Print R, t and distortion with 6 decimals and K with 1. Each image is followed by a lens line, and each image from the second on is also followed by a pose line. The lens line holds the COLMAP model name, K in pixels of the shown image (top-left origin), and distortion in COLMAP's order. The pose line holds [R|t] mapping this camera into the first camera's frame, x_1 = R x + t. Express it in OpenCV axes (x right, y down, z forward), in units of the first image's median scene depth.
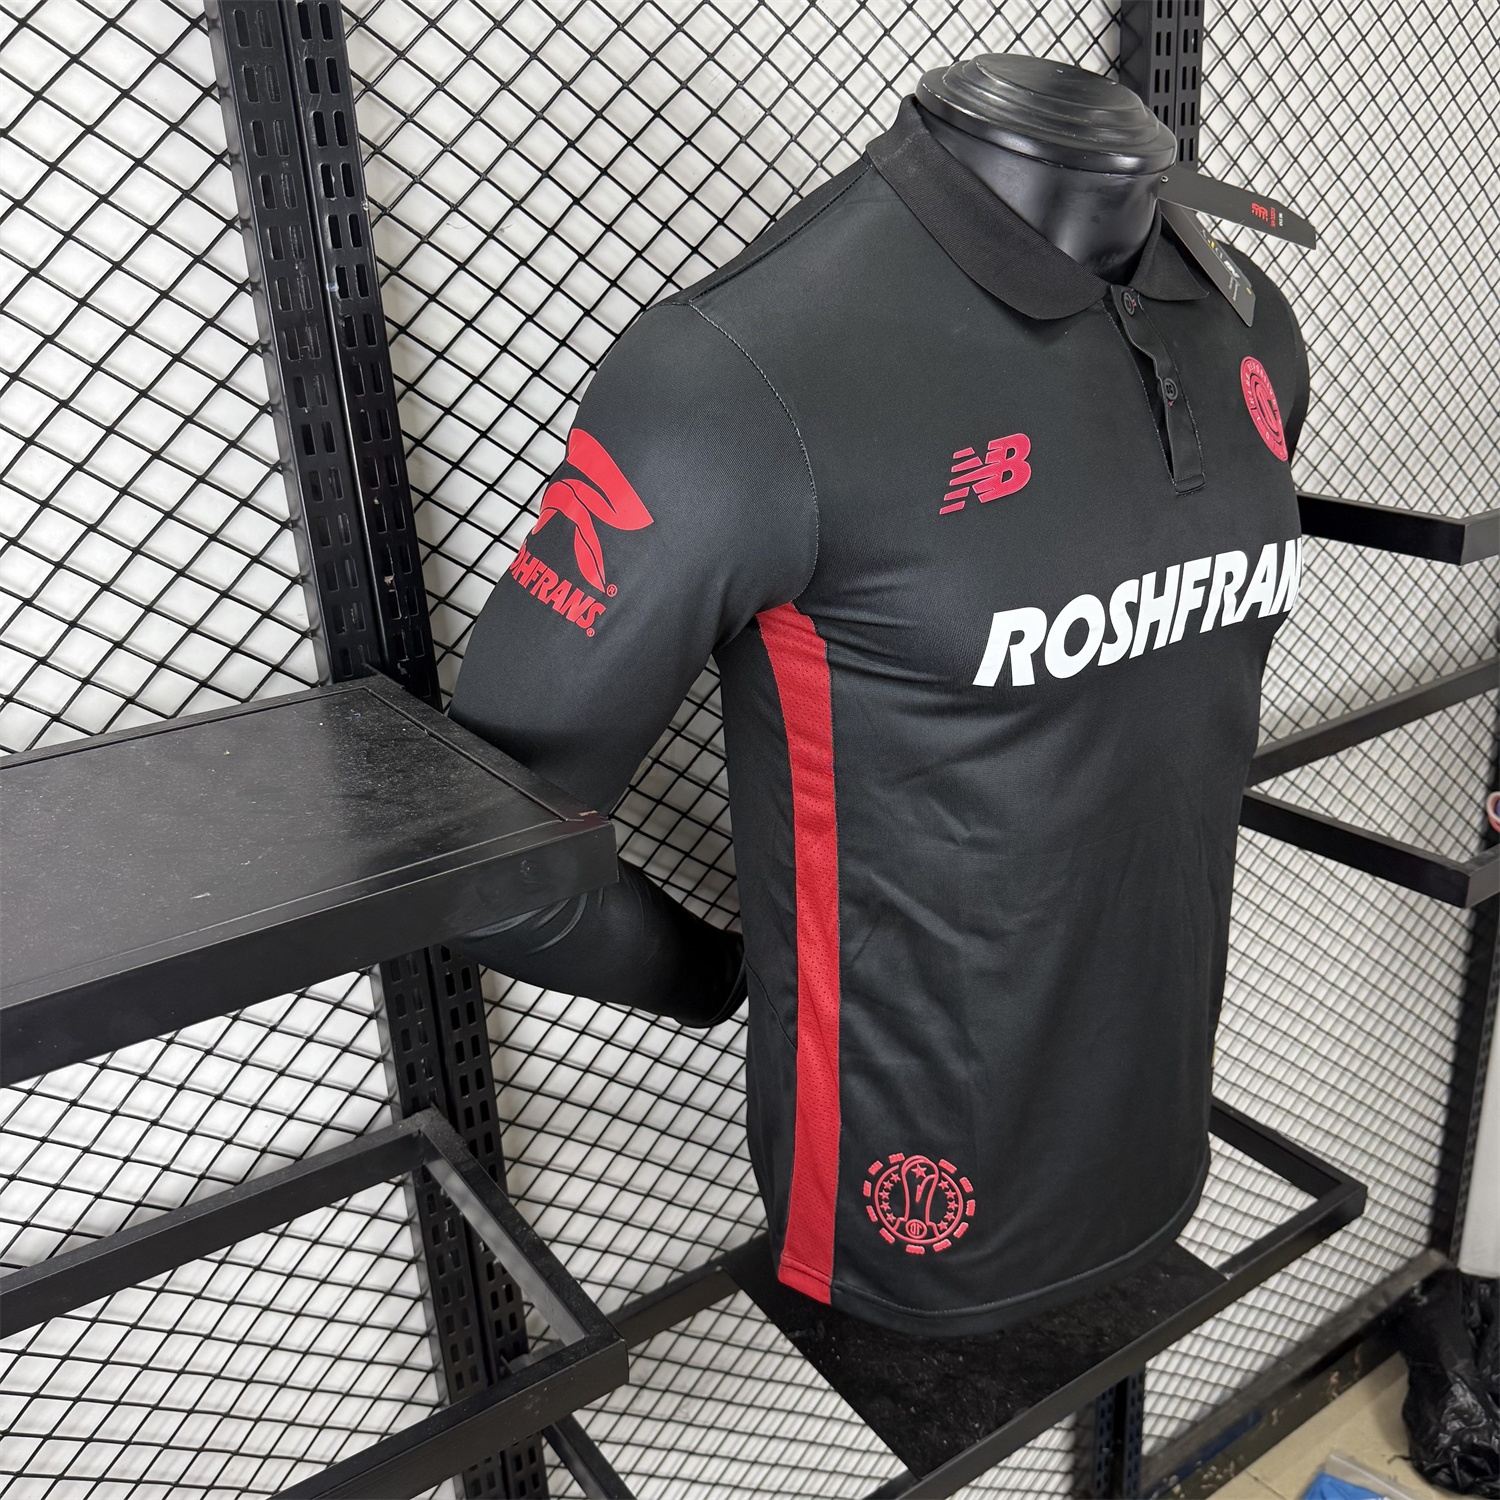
lens RADIAL K [[1300.9, 0, 748.5], [0, 1300.9, 759.5], [0, 0, 1]] dist [0.002078, -0.004783]
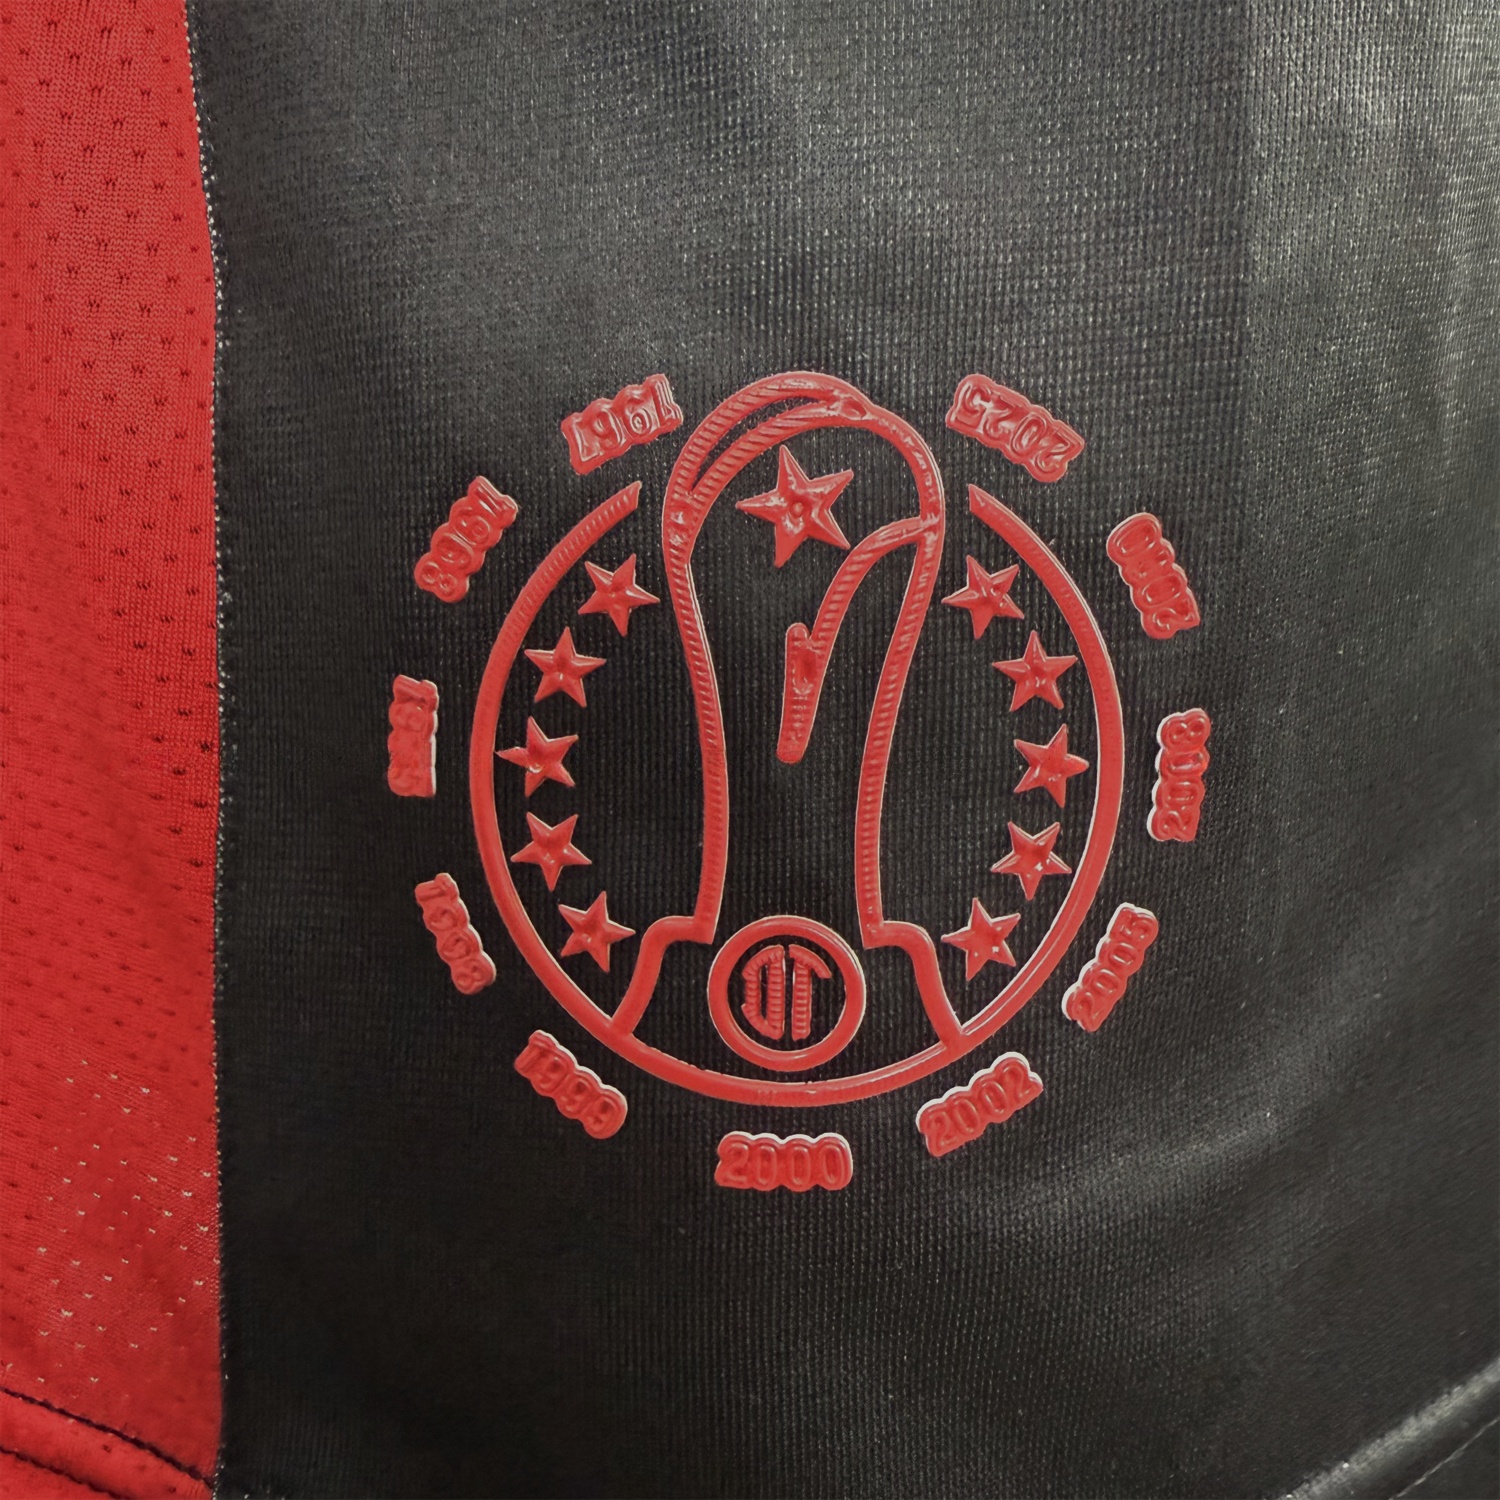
lens RADIAL K [[1300.9, 0, 750.8], [0, 1300.9, 749.9], [0, 0, 1]] dist [0.002078, -0.004783]
pose [[0.974119, -0.017041, 0.225392, 0.096130], [0.049021, 0.989349, -0.137061, 0.355728], [-0.220656, 0.144563, 0.964579, 0.872401]]
